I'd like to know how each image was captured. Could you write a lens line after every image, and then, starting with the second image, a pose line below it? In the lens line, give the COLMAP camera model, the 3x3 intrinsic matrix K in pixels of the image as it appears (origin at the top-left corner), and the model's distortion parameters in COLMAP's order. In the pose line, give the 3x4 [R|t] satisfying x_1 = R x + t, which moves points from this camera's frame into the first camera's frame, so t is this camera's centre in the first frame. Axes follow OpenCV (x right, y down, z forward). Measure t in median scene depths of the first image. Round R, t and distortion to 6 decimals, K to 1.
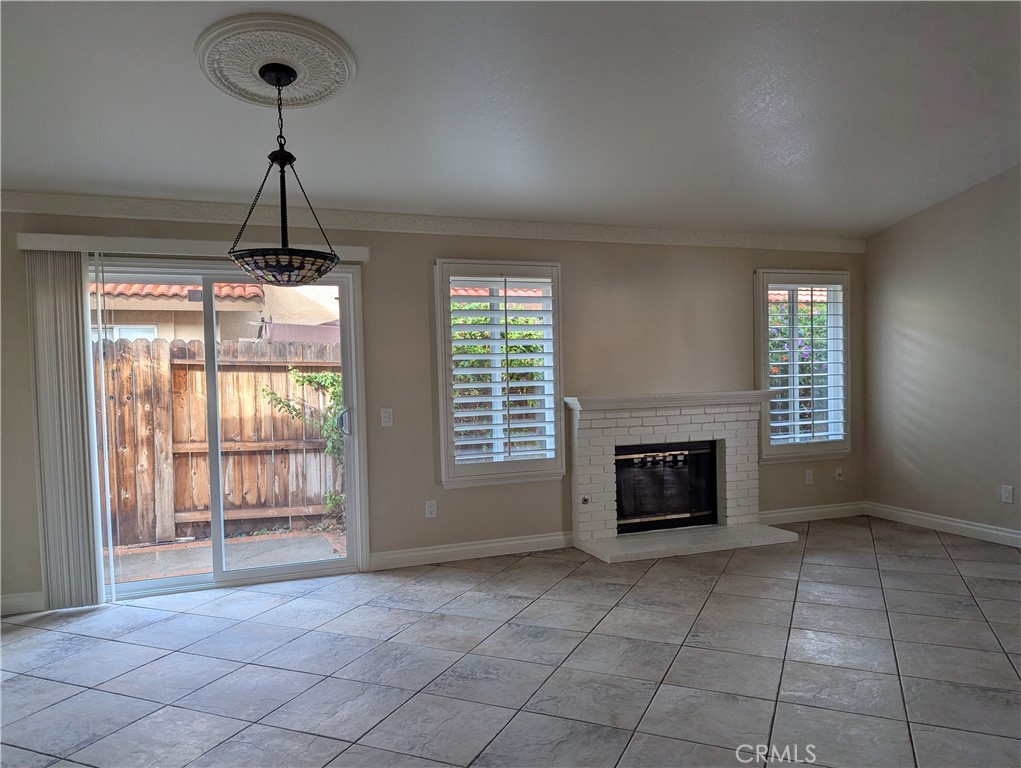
lens RADIAL K [[749.0, 0, 504.2], [0, 749.0, 398.0], [0, 0, 1]] dist [0.076798, -0.067030]
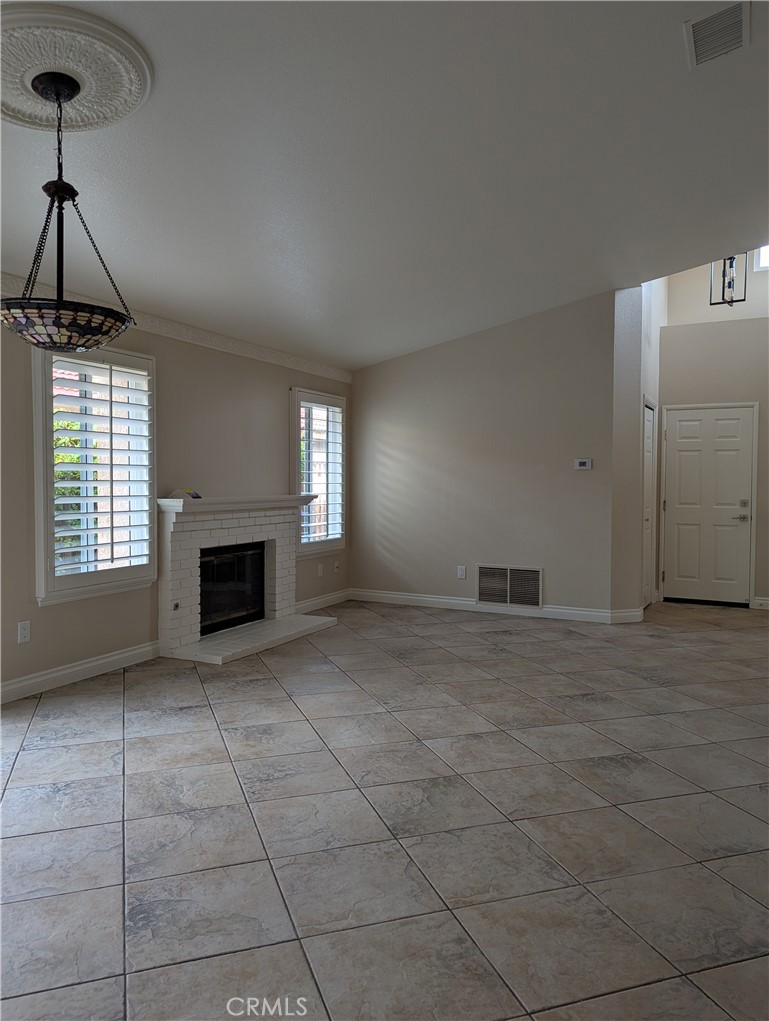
lens RADIAL K [[749.0, 0, 377.3], [0, 749.0, 510.8], [0, 0, 1]] dist [0.076798, -0.067030]
pose [[0.733620, -0.001814, 0.679557, -0.367557], [0.001143, 0.999998, 0.001435, 0.012788], [-0.679558, -0.000277, 0.733621, 0.113534]]
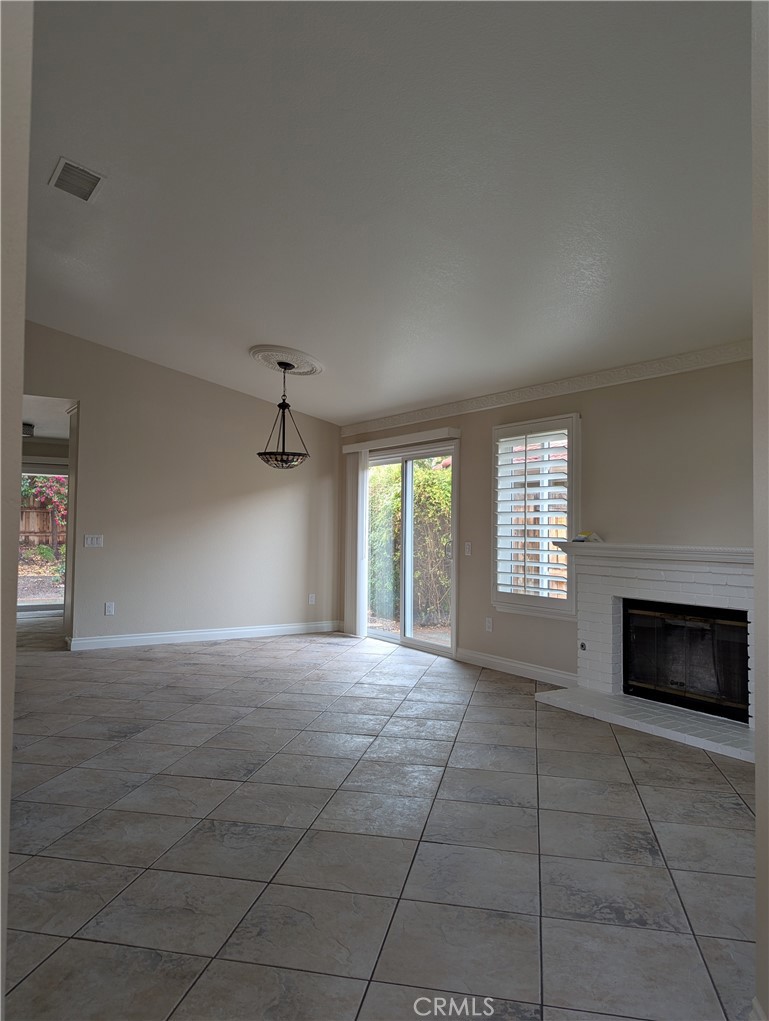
lens RADIAL K [[749.0, 0, 377.3], [0, 749.0, 510.8], [0, 0, 1]] dist [0.076798, -0.067030]
pose [[0.204261, 0.002034, -0.978914, 1.053921], [-0.052356, 0.998589, -0.008850, -0.020669], [0.977515, 0.053060, 0.204079, 0.525453]]
